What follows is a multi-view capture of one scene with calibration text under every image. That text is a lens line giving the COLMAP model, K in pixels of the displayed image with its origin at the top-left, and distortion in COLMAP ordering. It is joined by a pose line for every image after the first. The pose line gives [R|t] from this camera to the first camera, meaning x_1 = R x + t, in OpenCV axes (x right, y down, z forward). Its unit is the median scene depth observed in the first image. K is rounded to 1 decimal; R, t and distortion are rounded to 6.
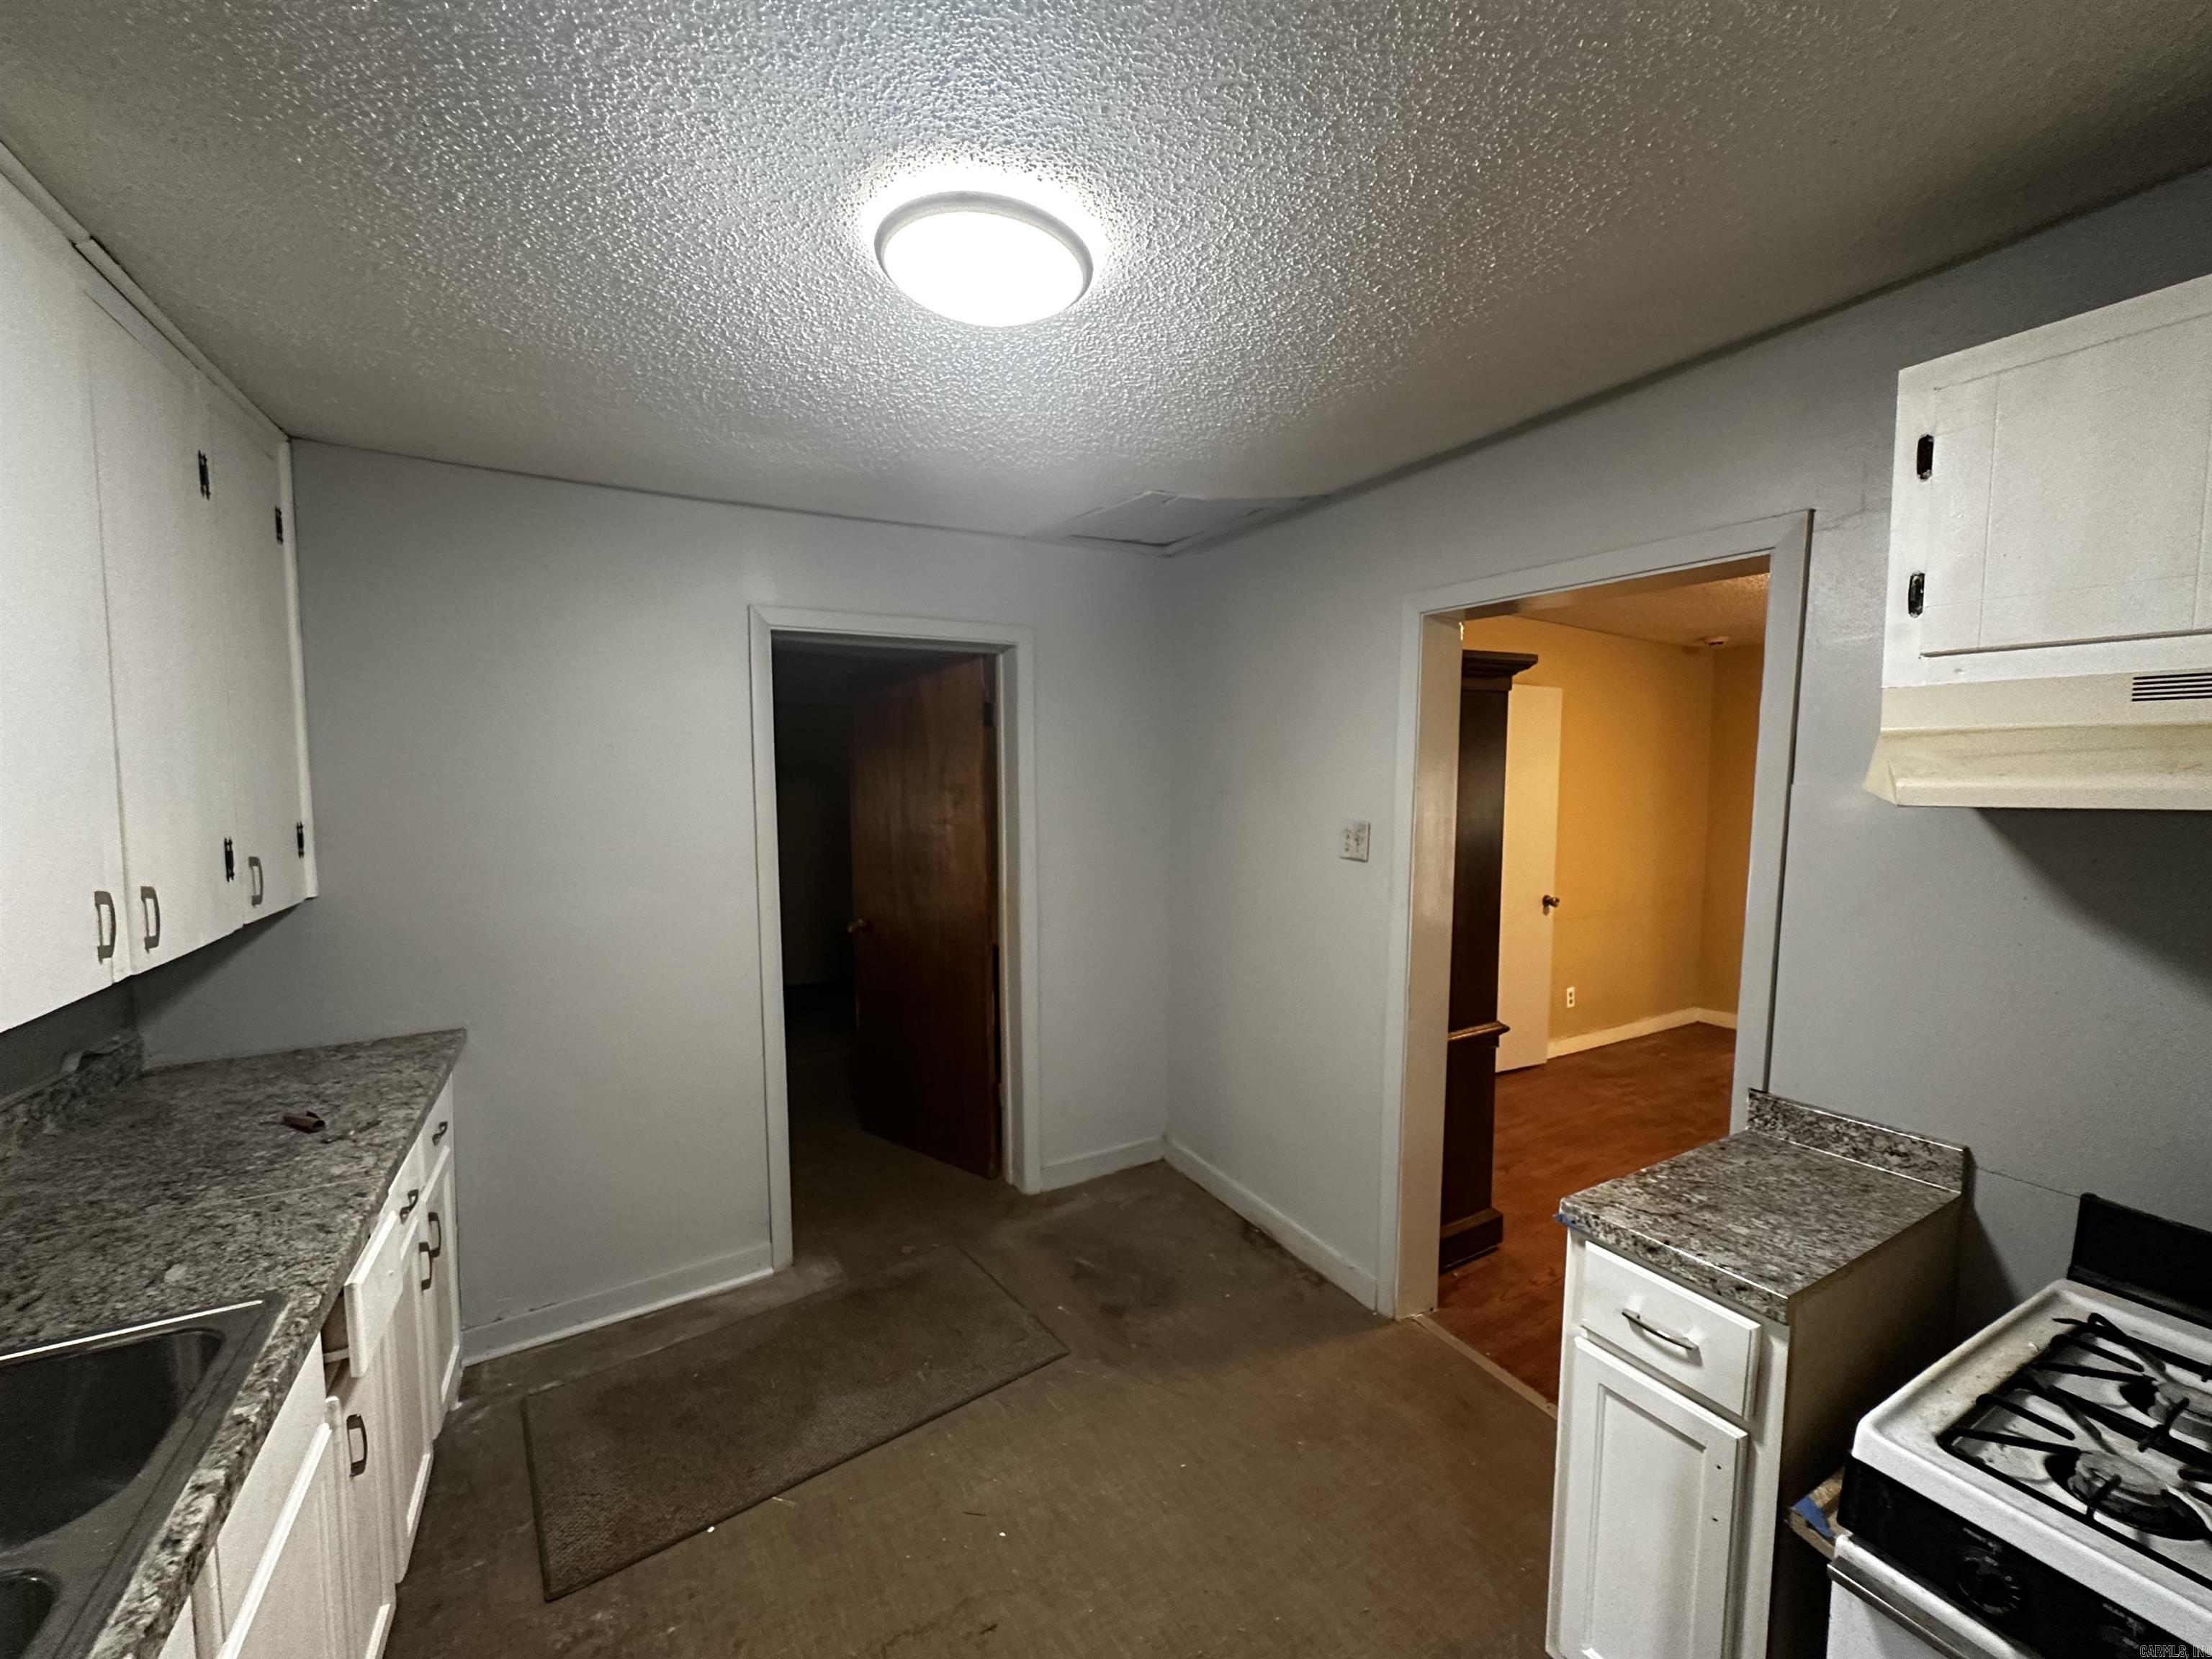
lens RADIAL K [[877.5, 0, 1106.6], [0, 877.5, 836.4], [0, 0, 1]] dist [0.000766, 0.000314]
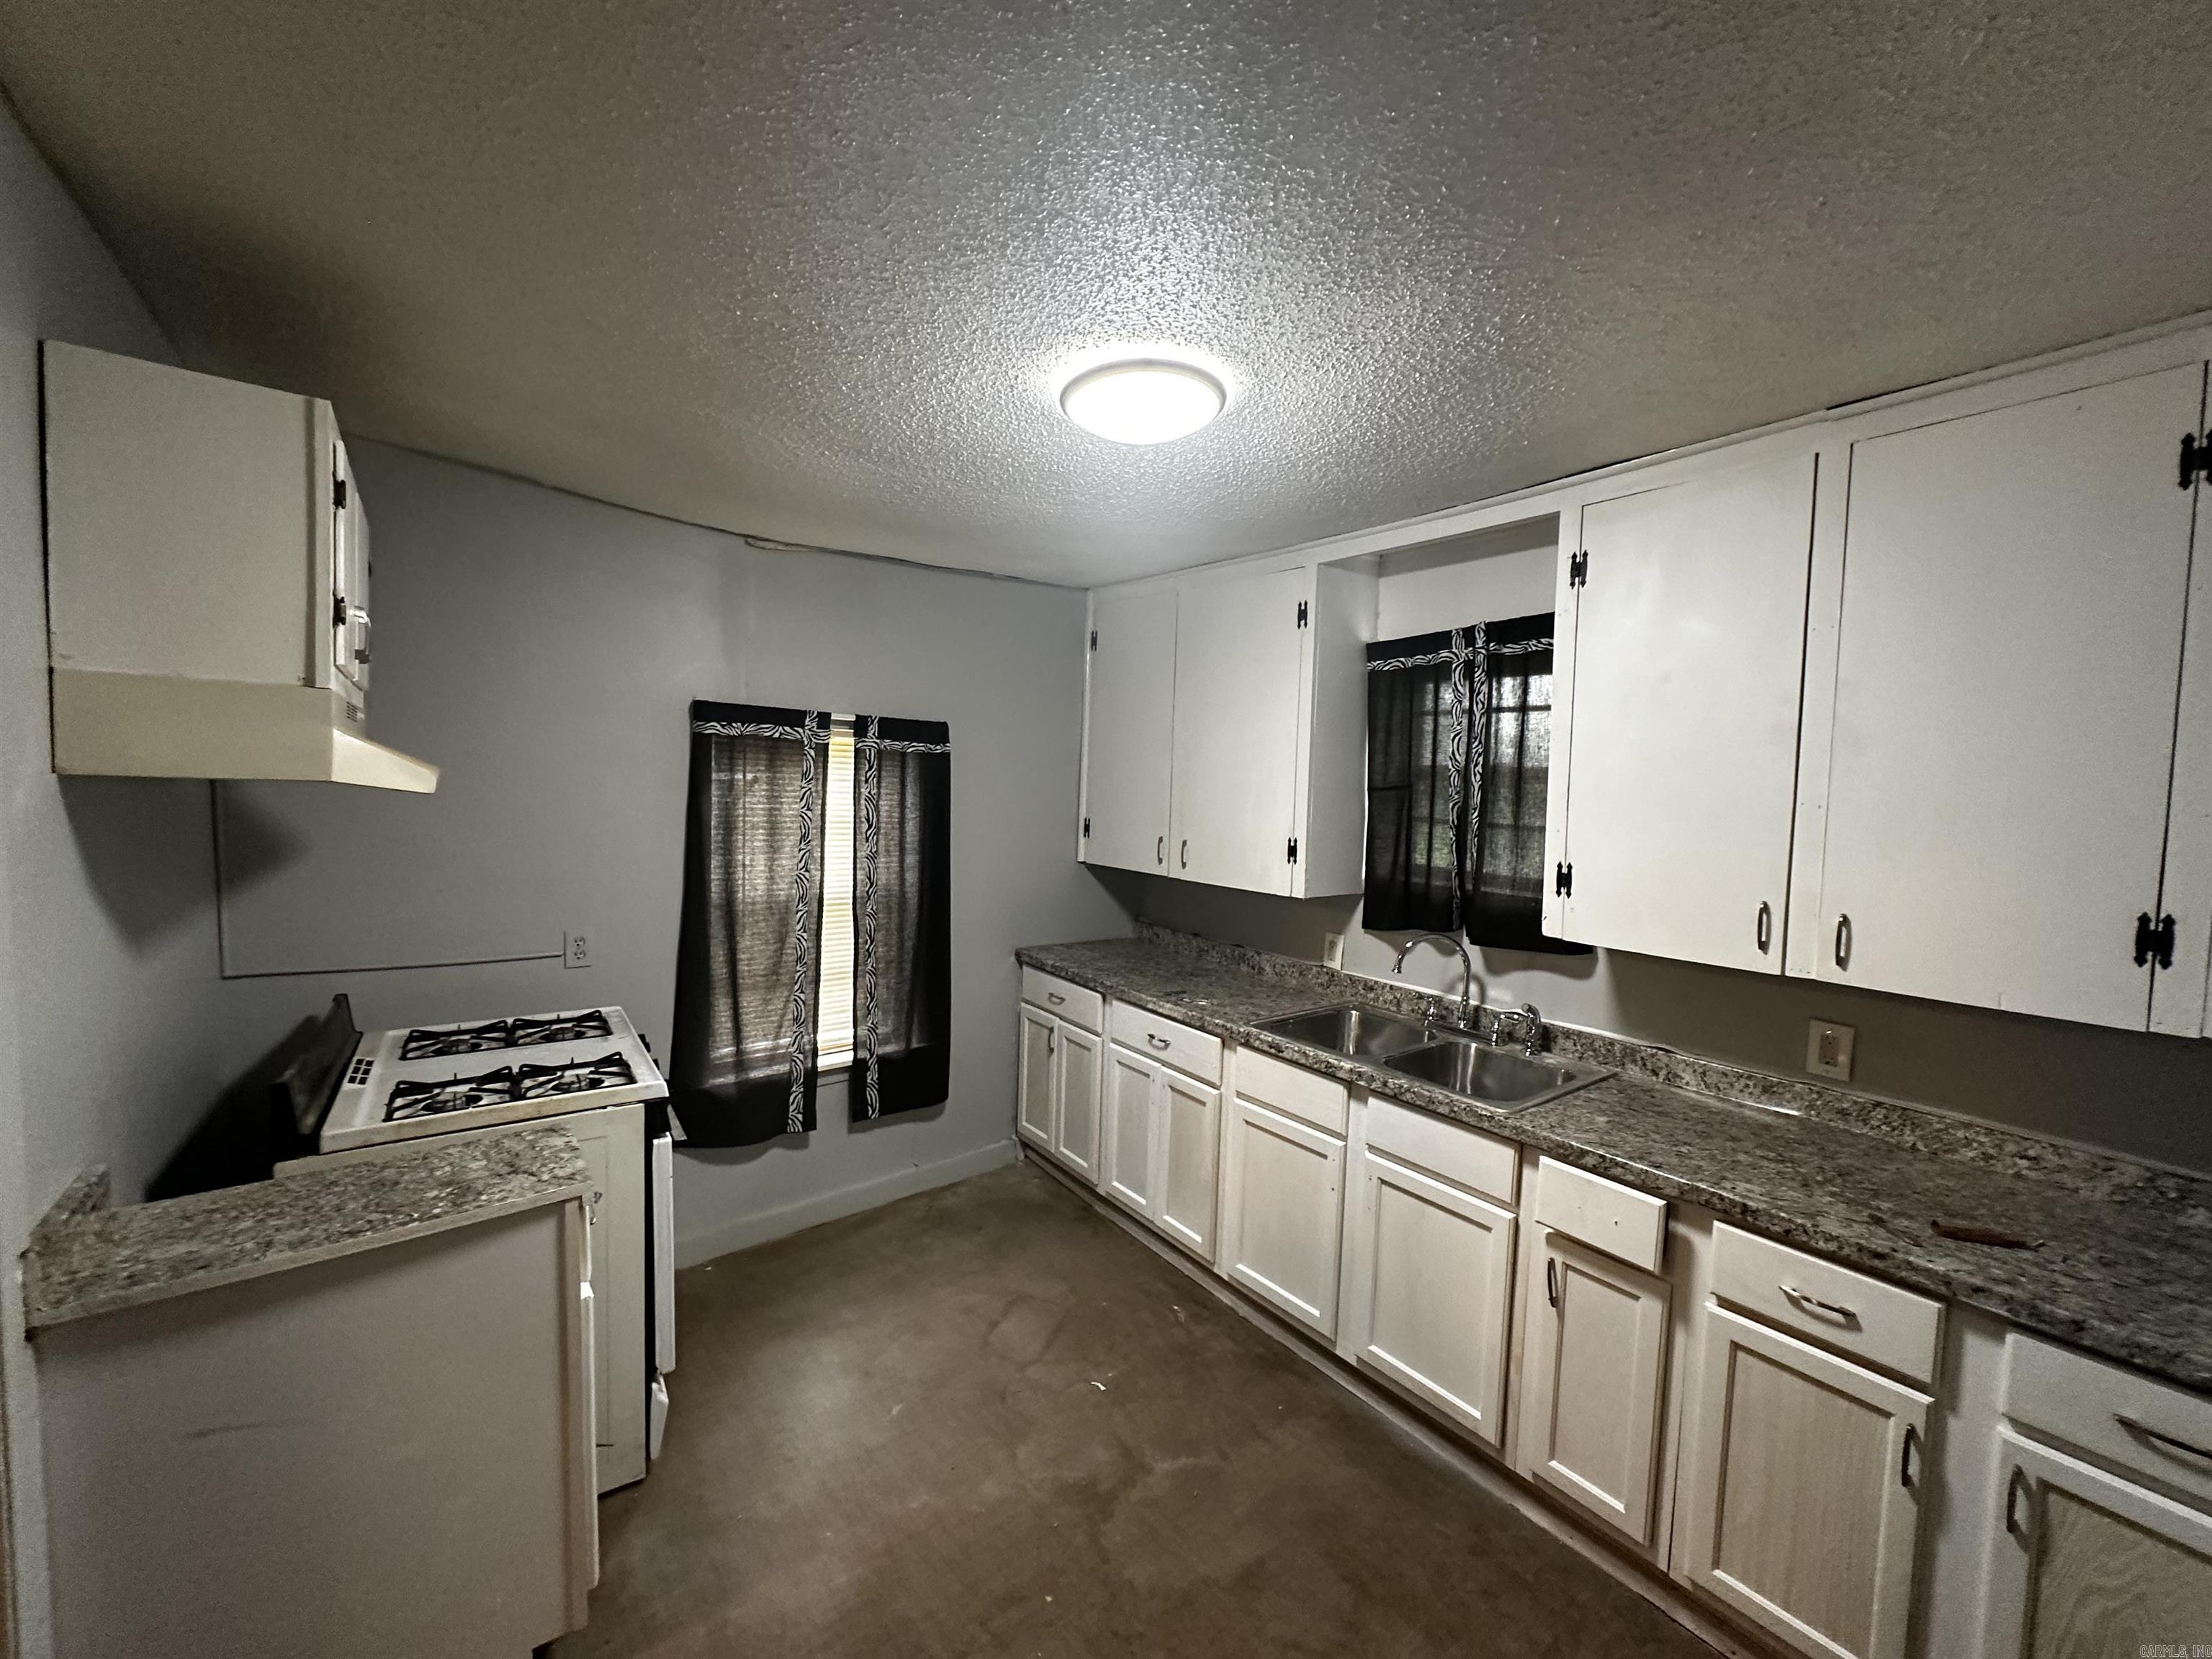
lens RADIAL K [[877.5, 0, 1106.6], [0, 877.5, 836.4], [0, 0, 1]] dist [0.000766, 0.000314]
pose [[-0.992184, -0.027919, -0.121619, 0.047022], [-0.044221, 0.990064, 0.133482, -0.164458], [0.116684, 0.137817, -0.983561, 2.071112]]
